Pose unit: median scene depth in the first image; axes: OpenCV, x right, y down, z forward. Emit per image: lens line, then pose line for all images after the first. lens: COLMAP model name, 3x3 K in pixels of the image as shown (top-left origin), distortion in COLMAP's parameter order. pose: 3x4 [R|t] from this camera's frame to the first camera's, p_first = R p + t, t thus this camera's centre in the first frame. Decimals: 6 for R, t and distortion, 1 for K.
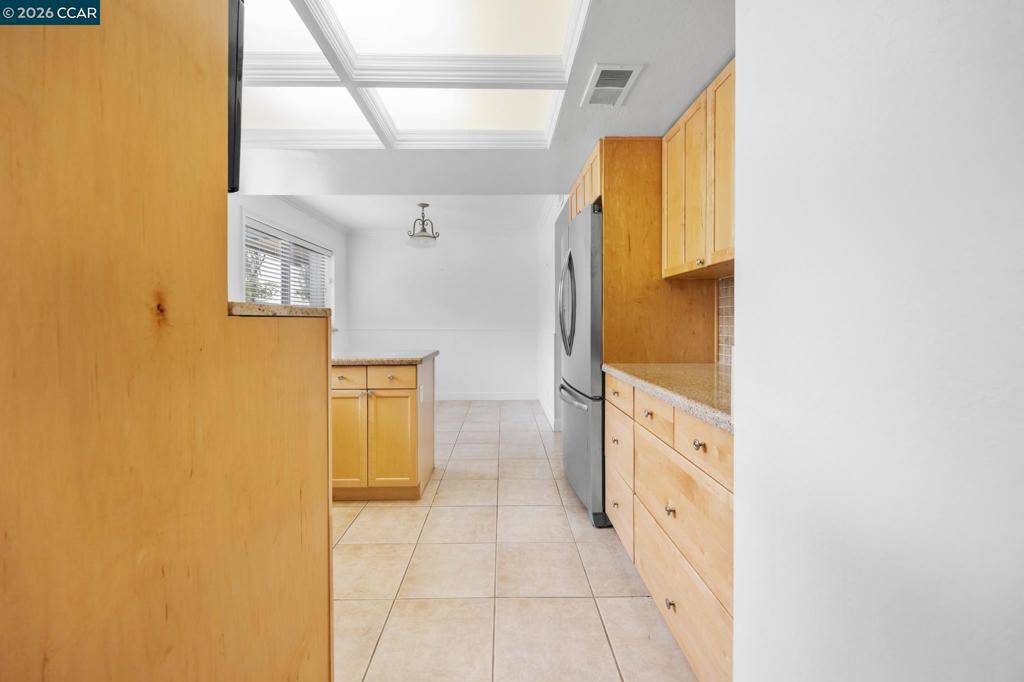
lens RADIAL K [[393.5, 0, 507.2], [0, 393.5, 325.7], [0, 0, 1]] dist [-0.006471, 0.000197]
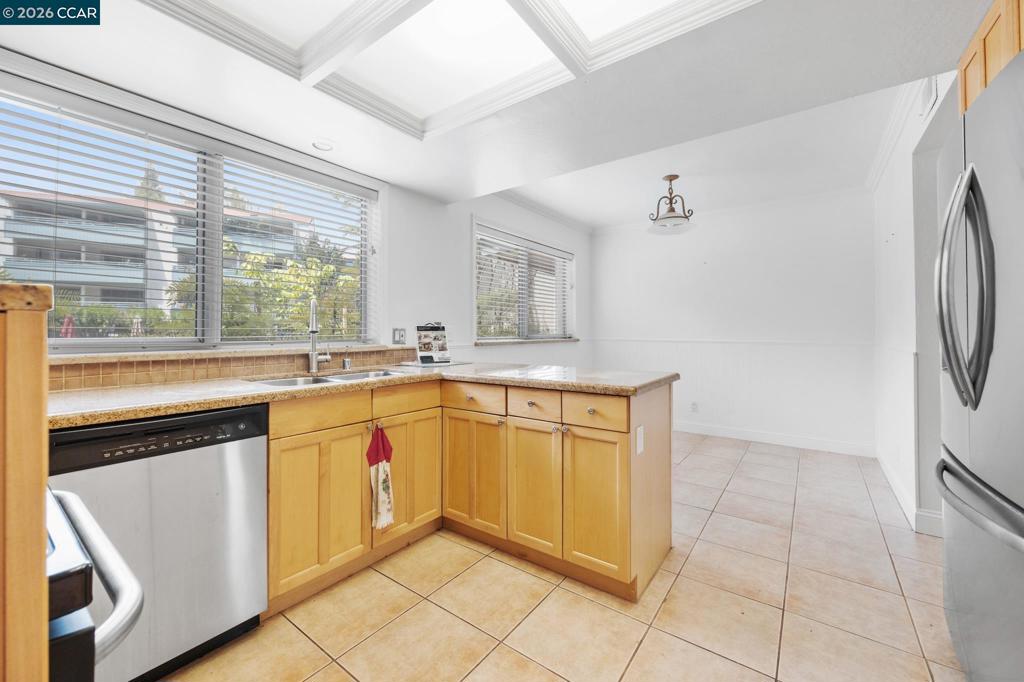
lens RADIAL K [[393.5, 0, 519.4], [0, 393.5, 325.2], [0, 0, 1]] dist [-0.006471, 0.000197]
pose [[0.793518, -0.008086, -0.608493, 0.024312], [-0.007250, 0.999715, -0.022740, -0.002368], [0.608503, 0.022456, 0.793233, 0.372332]]
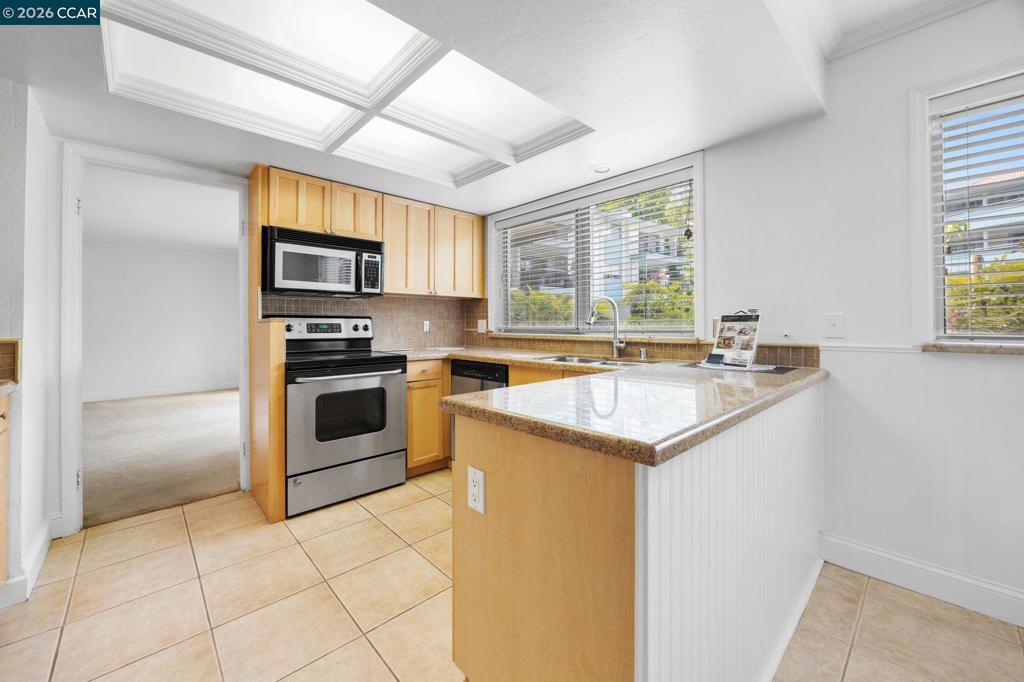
lens RADIAL K [[393.5, 0, 504.5], [0, 393.5, 312.2], [0, 0, 1]] dist [-0.006471, 0.000197]
pose [[-0.742572, -0.015211, -0.669593, 0.048077], [-0.001563, 0.999779, -0.020978, -0.010455], [0.669764, -0.014531, -0.742432, 1.285956]]
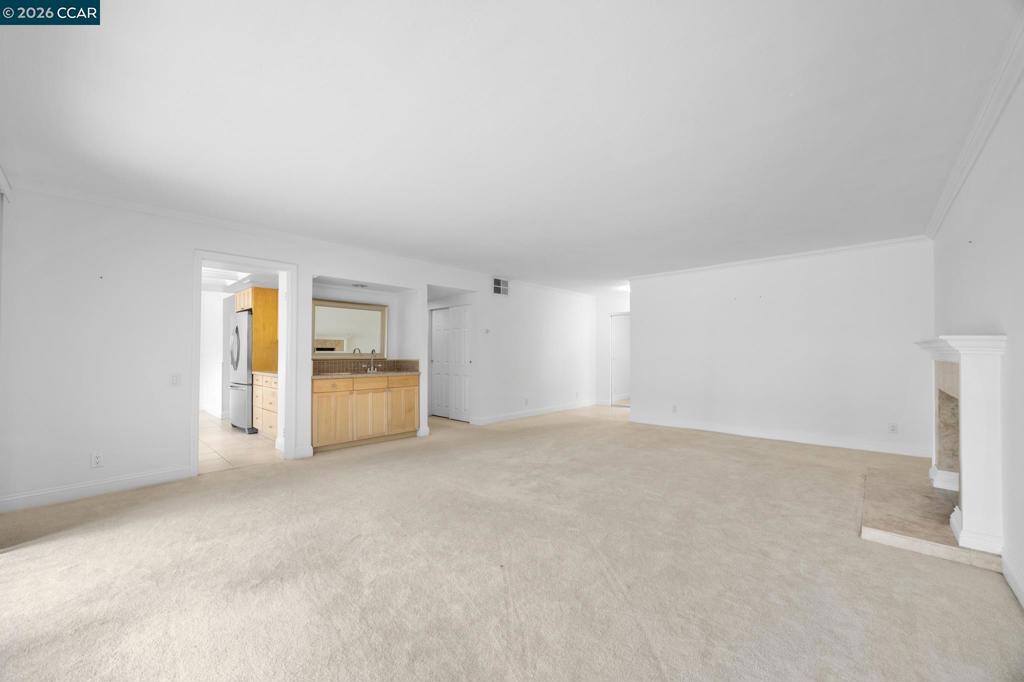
lens RADIAL K [[393.5, 0, 517.2], [0, 393.5, 352.1], [0, 0, 1]] dist [-0.006471, 0.000197]
pose [[0.690150, 0.008320, 0.723618, -0.388871], [0.002603, 0.999899, -0.013979, 0.008703], [-0.723661, 0.011531, 0.690059, -1.875209]]
